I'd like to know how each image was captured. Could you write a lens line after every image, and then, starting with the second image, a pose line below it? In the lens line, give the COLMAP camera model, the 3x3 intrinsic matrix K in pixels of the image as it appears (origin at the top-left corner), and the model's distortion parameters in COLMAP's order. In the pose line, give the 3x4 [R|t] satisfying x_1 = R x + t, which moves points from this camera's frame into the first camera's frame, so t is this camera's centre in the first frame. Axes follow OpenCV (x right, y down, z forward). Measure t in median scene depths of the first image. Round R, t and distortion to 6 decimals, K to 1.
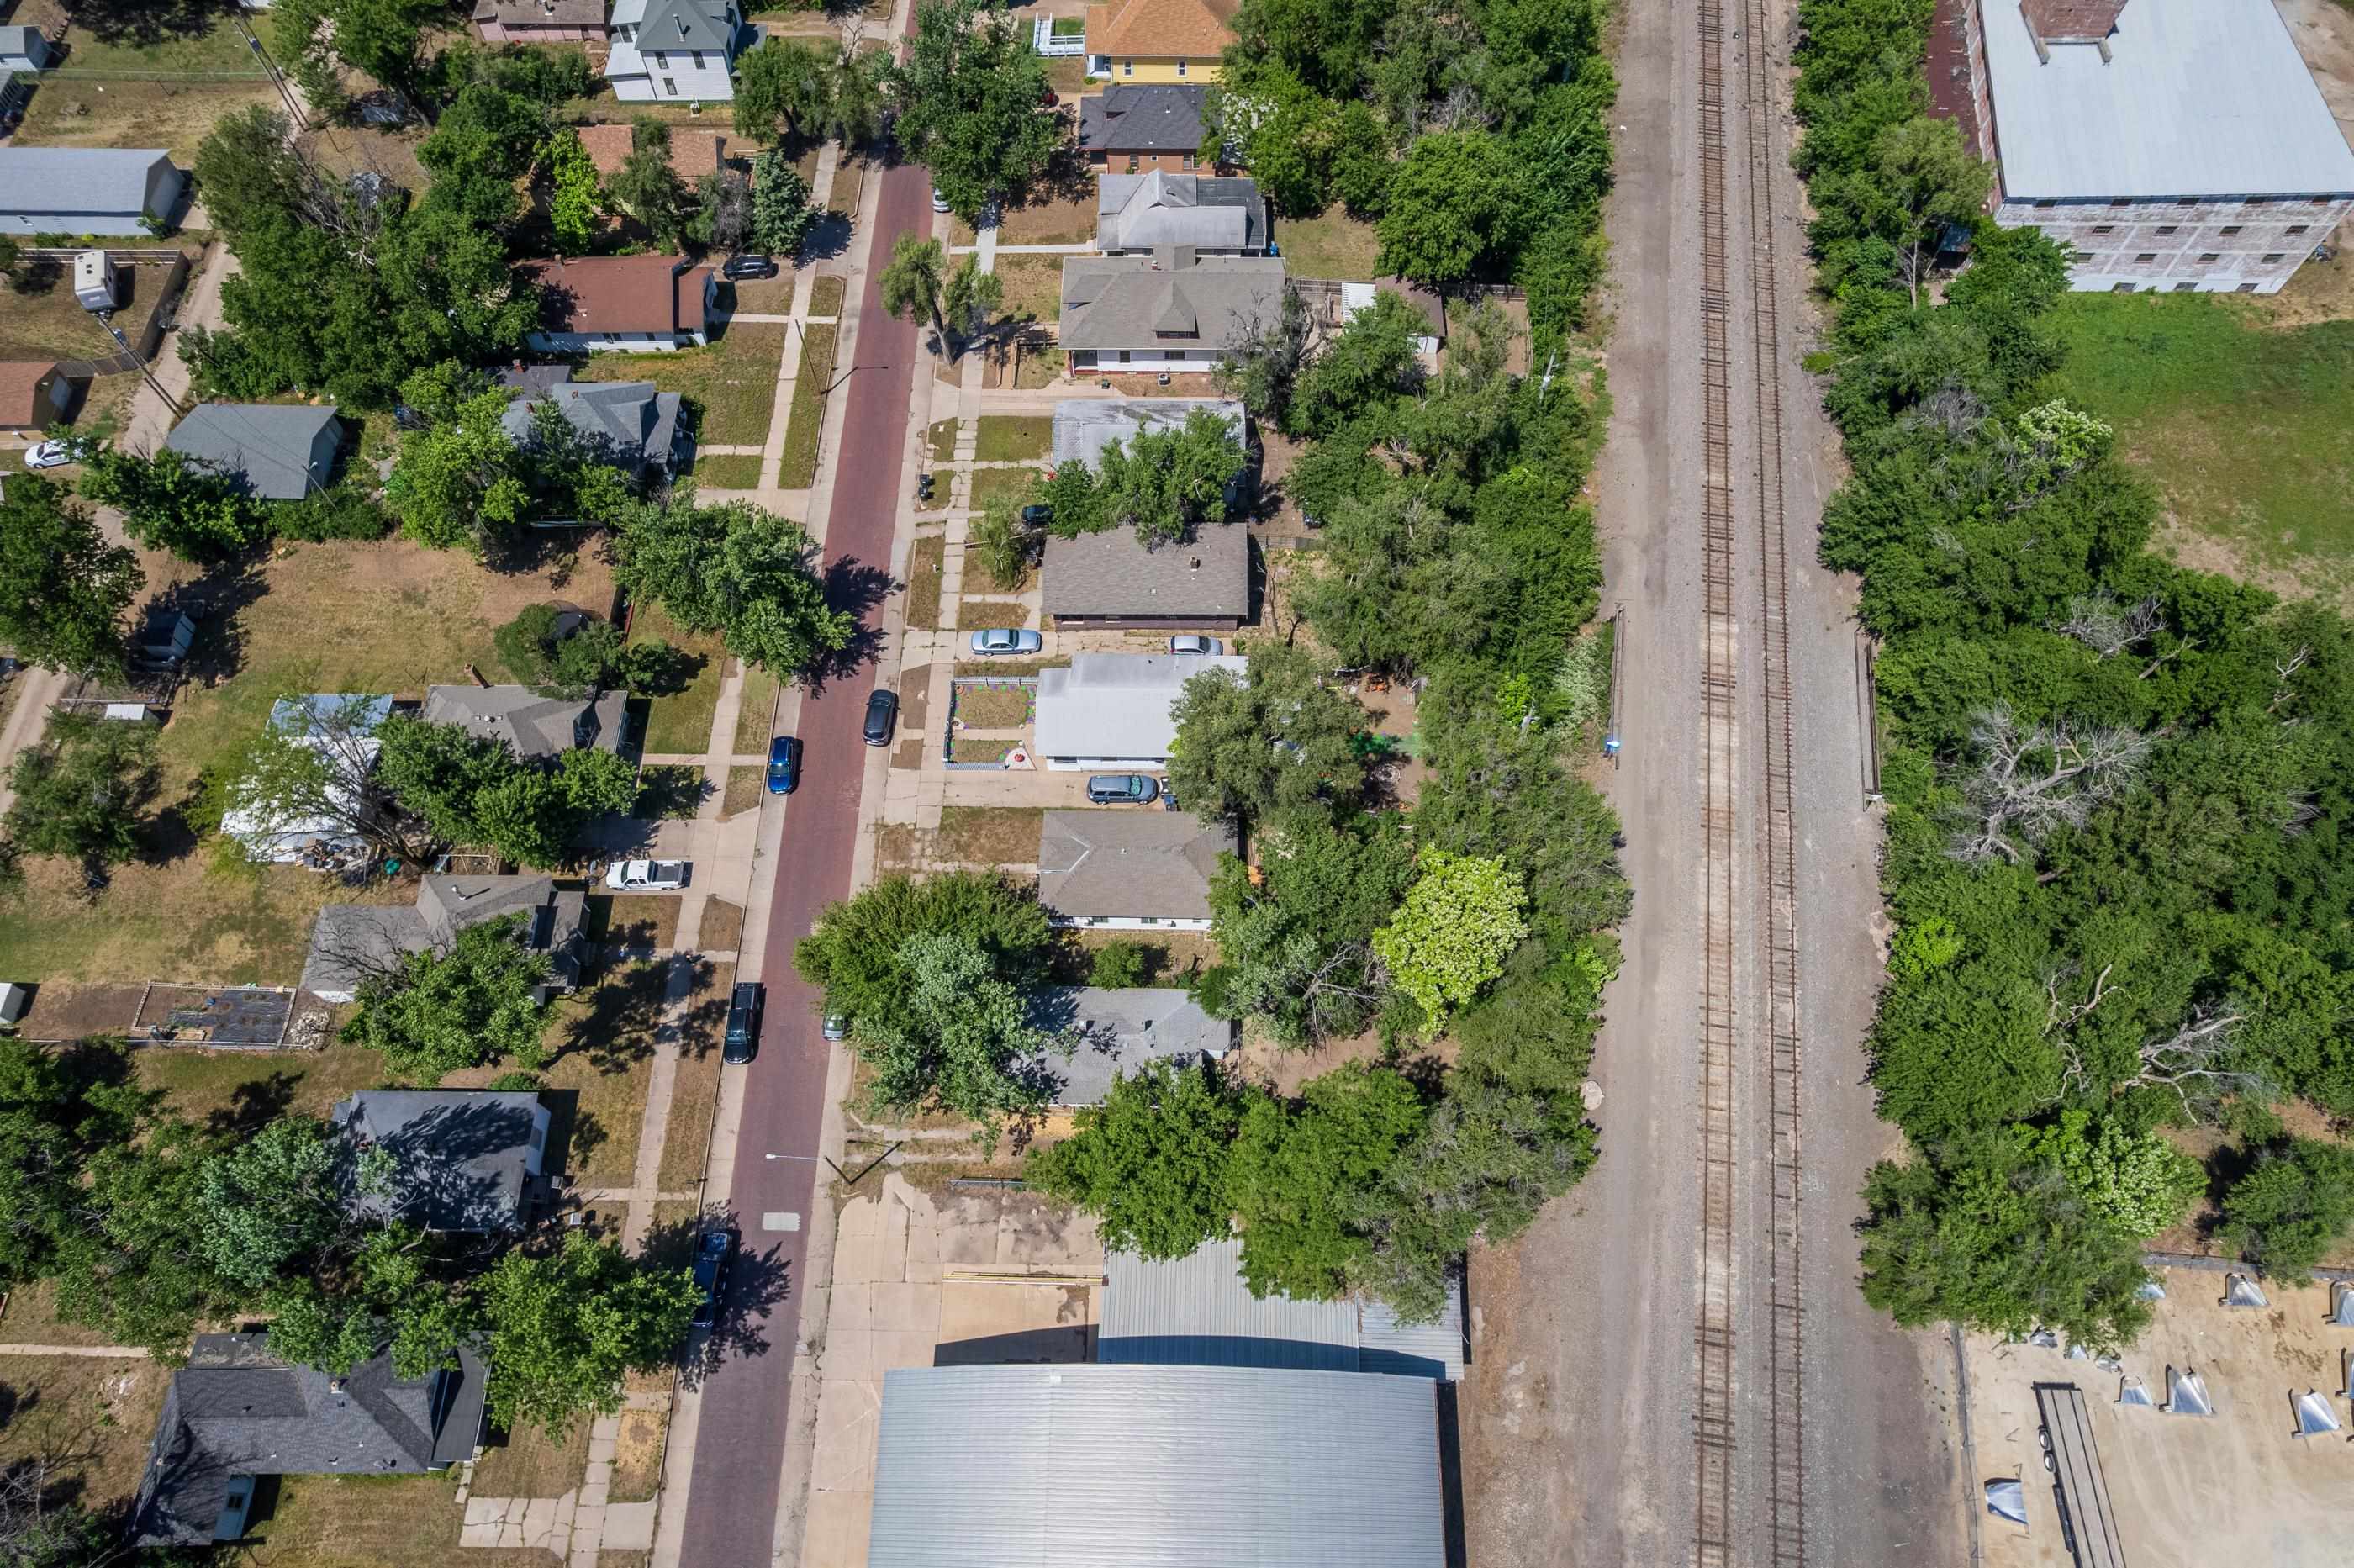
lens RADIAL K [[1514.7, 0, 1170.6], [0, 1514.7, 787.2], [0, 0, 1]] dist [-0.088097, 0.077857]
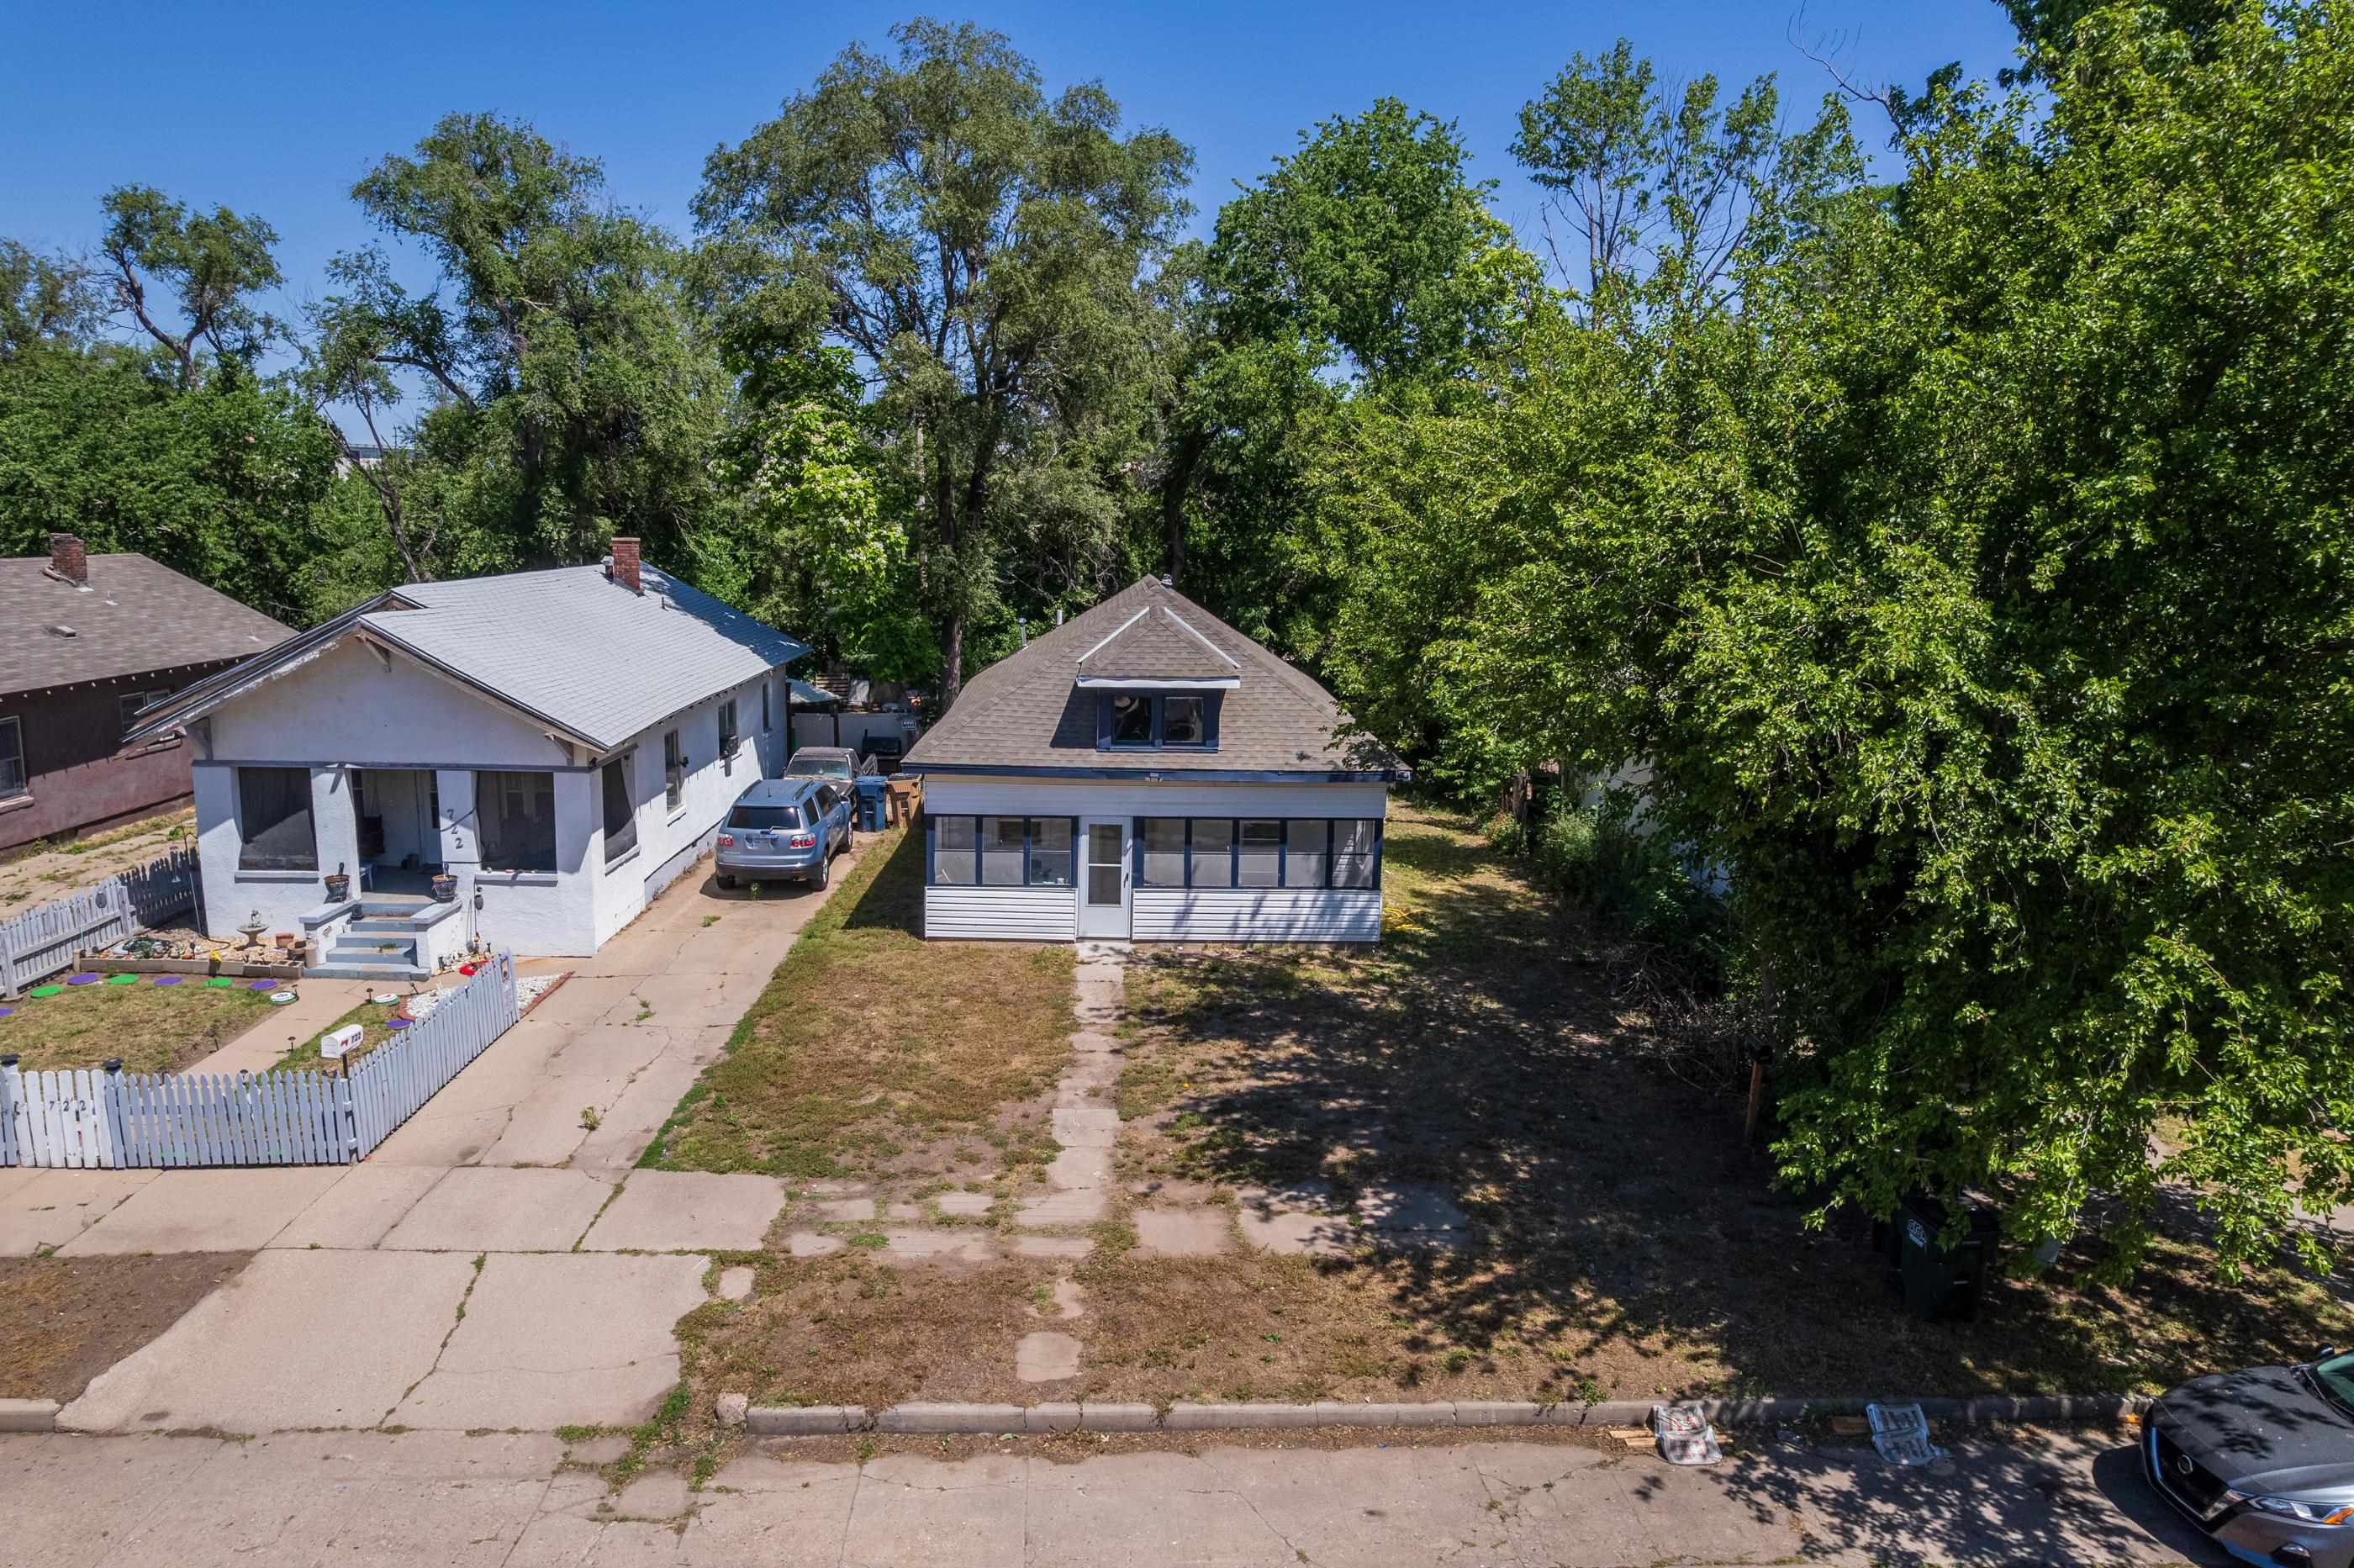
lens RADIAL K [[1512.0, 0, 1166.1], [0, 1512.0, 787.0], [0, 0, 1]] dist [-0.084730, 0.074756]
pose [[-0.047895, -0.168467, 0.984543, -0.279984], [0.877236, 0.464268, 0.122117, 0.022419], [-0.477664, 0.869525, 0.125550, 0.887590]]
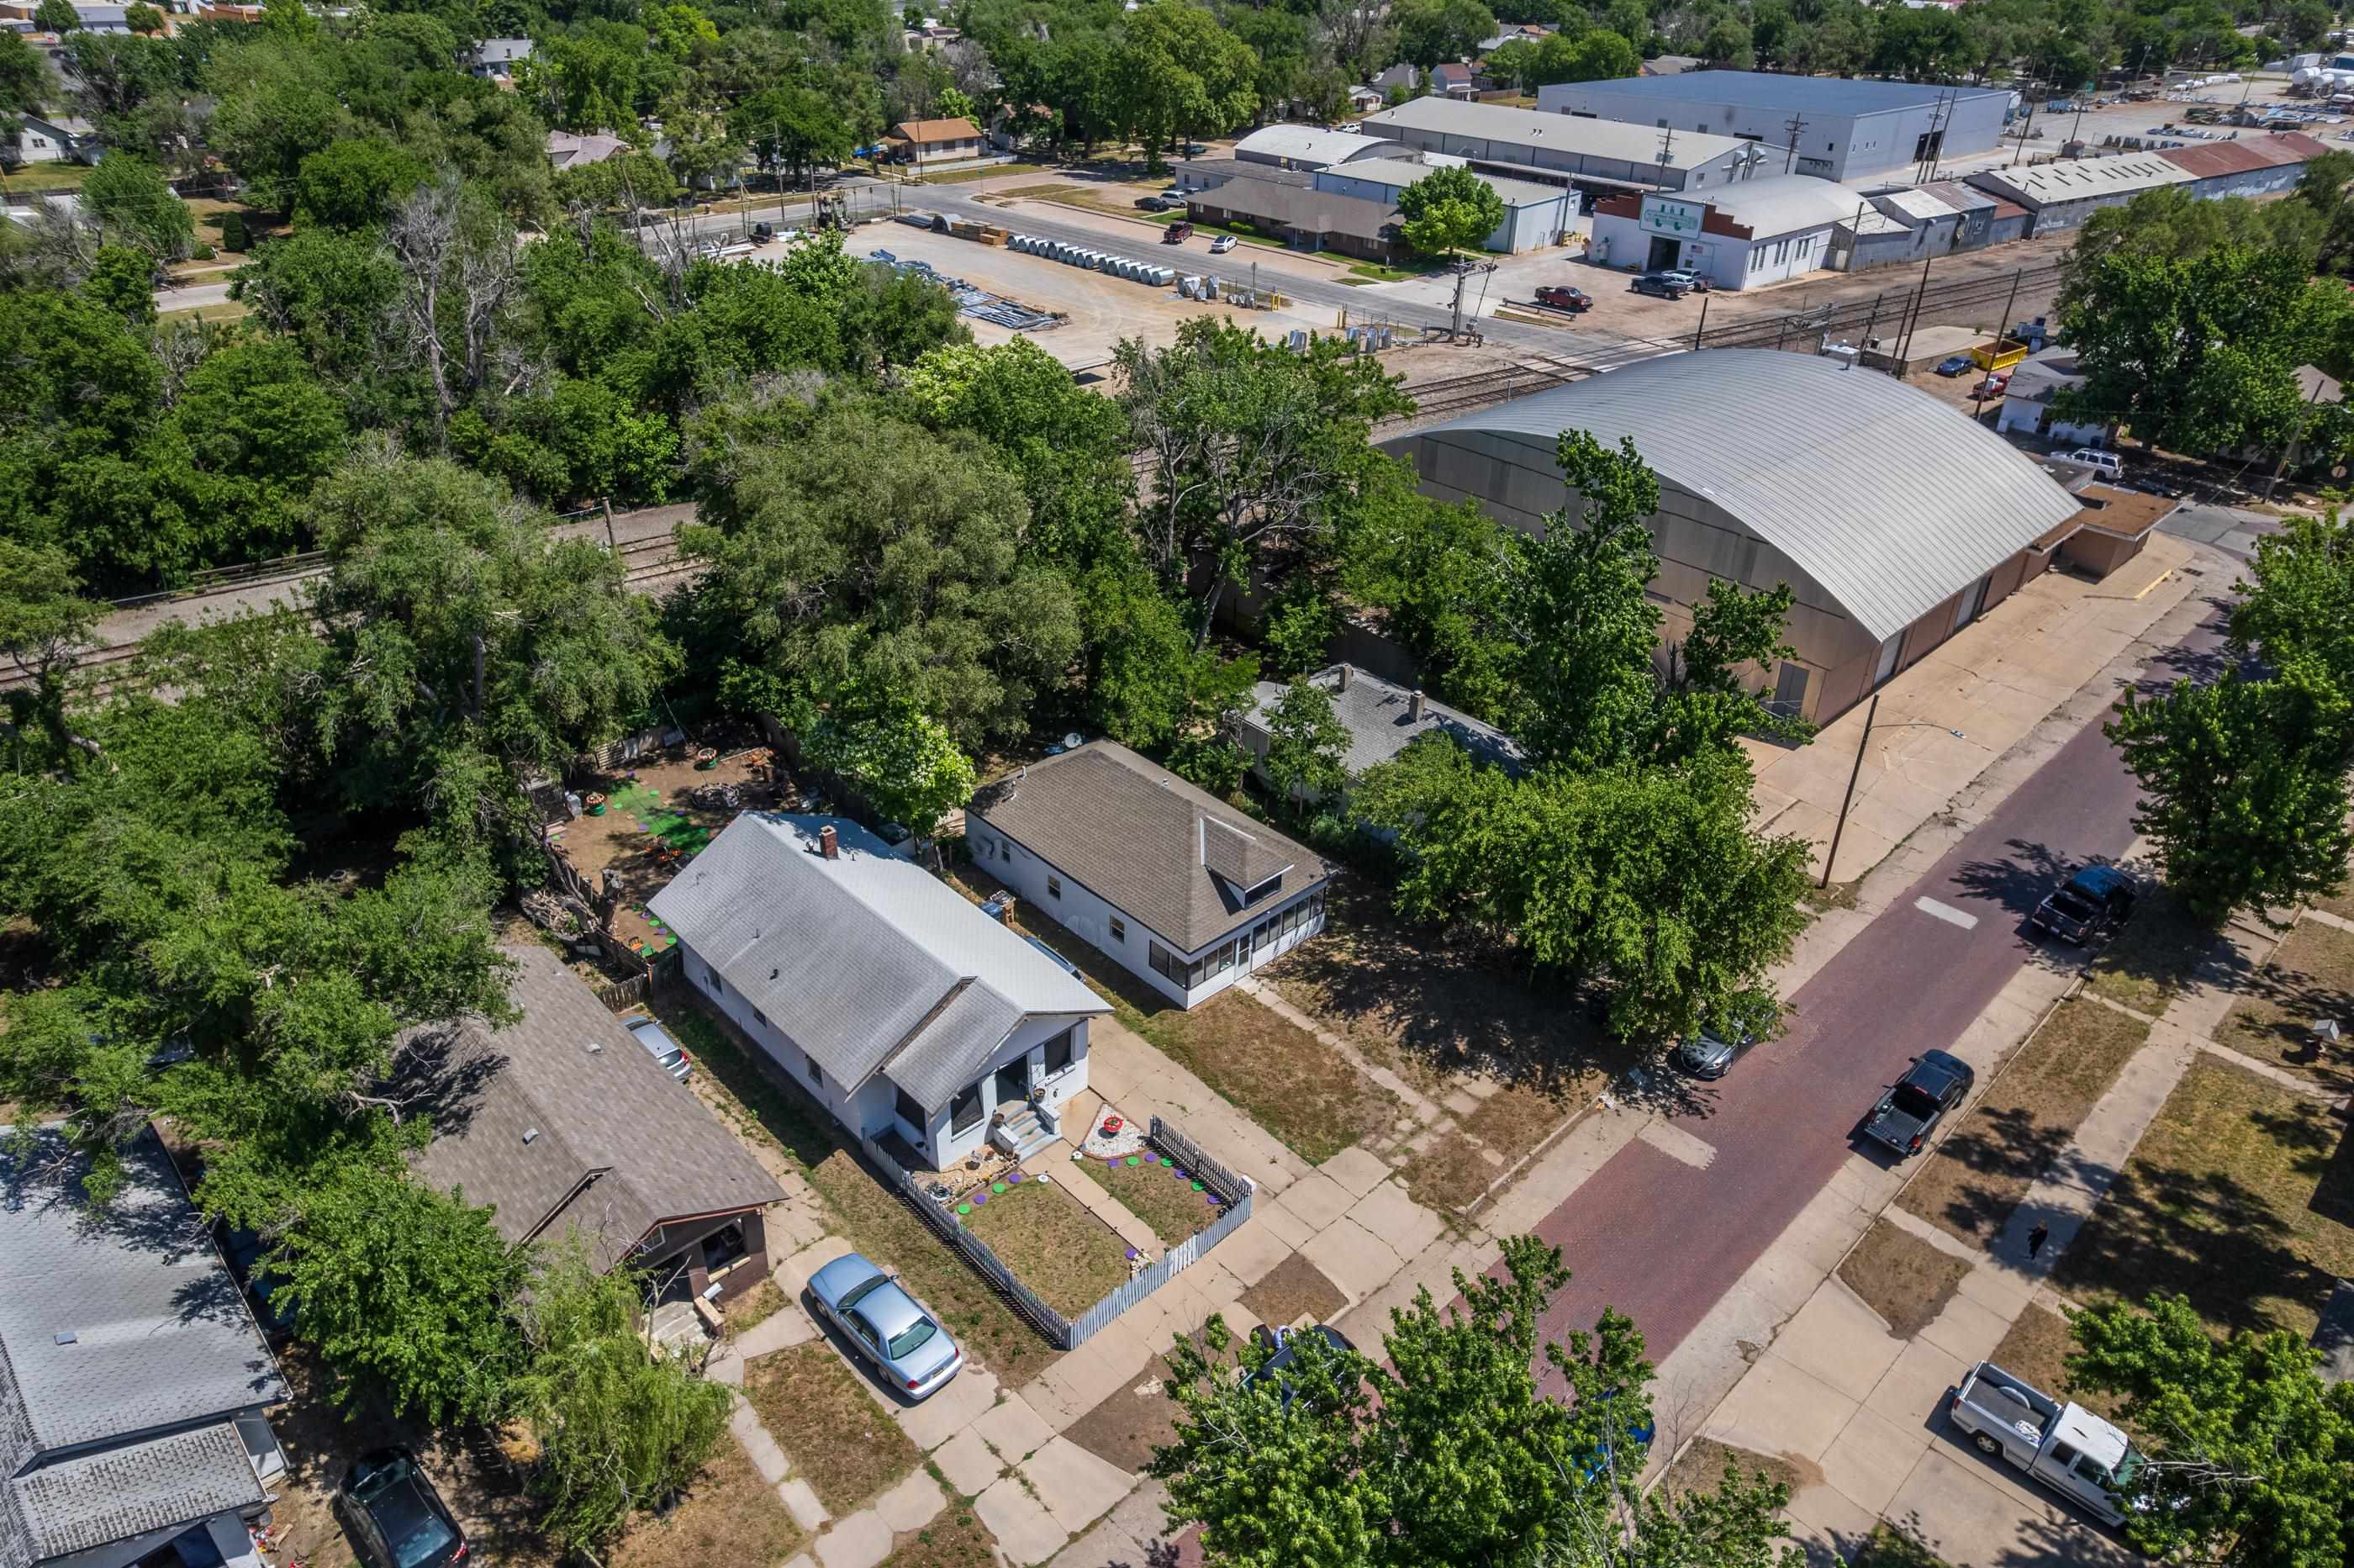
lens RADIAL K [[1512.0, 0, 1166.1], [0, 1512.0, 787.0], [0, 0, 1]] dist [-0.084730, 0.074756]
pose [[-0.700568, -0.370740, 0.609718, -0.330076], [0.625524, 0.092127, 0.774747, -0.344655], [-0.343401, 0.924156, 0.167366, 0.808243]]
